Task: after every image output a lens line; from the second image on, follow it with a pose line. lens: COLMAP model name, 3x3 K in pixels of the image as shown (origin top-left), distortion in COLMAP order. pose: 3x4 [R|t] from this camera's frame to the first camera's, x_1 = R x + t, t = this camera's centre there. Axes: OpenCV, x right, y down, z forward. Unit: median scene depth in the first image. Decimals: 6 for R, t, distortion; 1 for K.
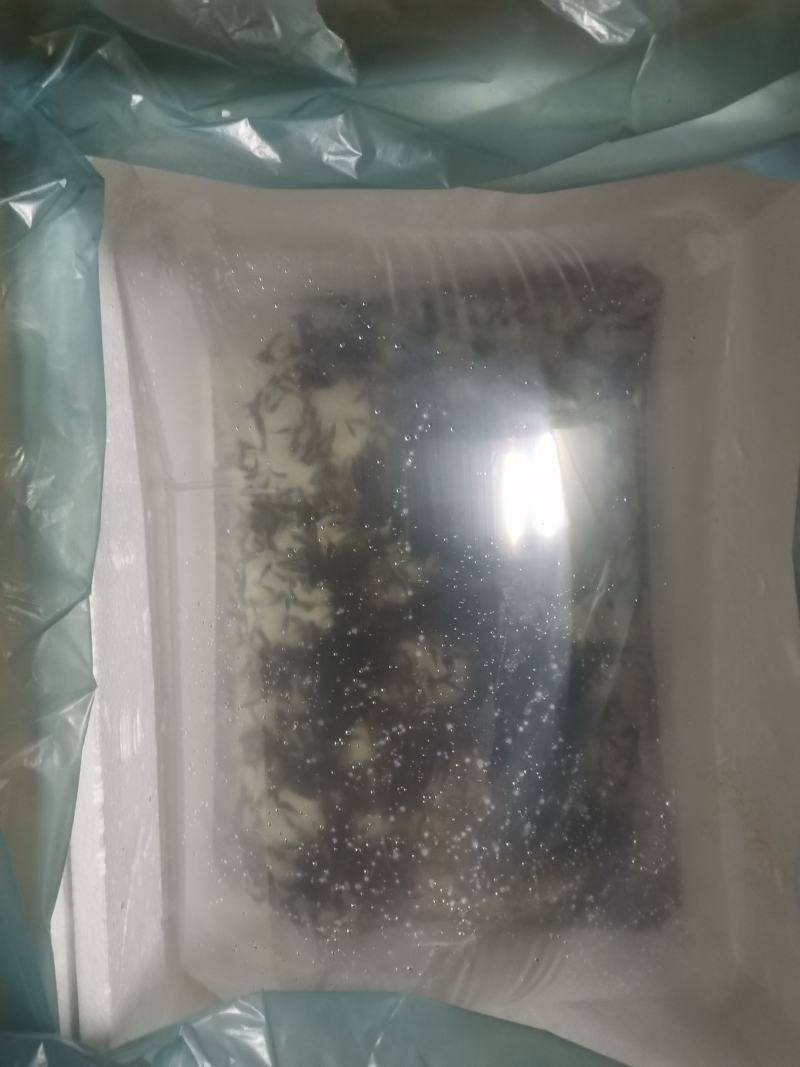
lens RADIAL K [[787.9, 0, 400.3], [0, 787.9, 525.5], [0, 0, 1]] dist [0.026037, -0.002906]
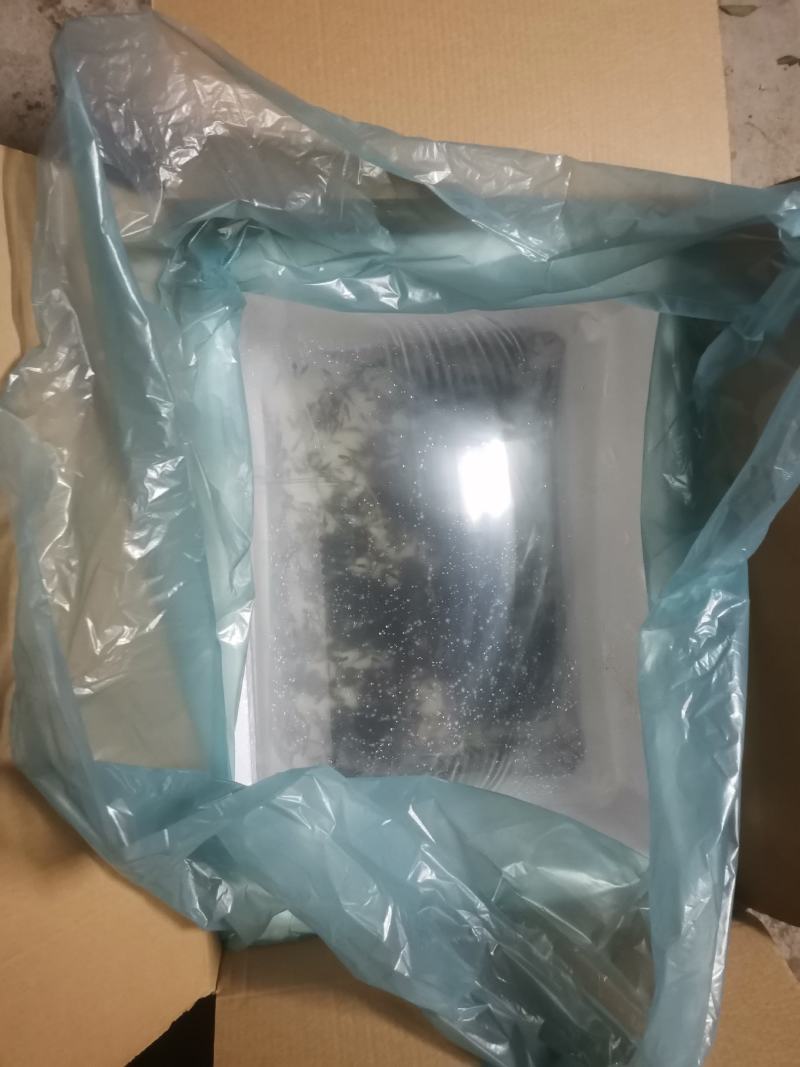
lens RADIAL K [[787.9, 0, 398.8], [0, 787.9, 538.5], [0, 0, 1]] dist [0.026037, -0.002906]
pose [[0.994366, -0.023268, 0.103419, -0.209050], [0.020771, 0.999468, 0.025152, 0.031855], [-0.103949, -0.022862, 0.994320, -0.662970]]
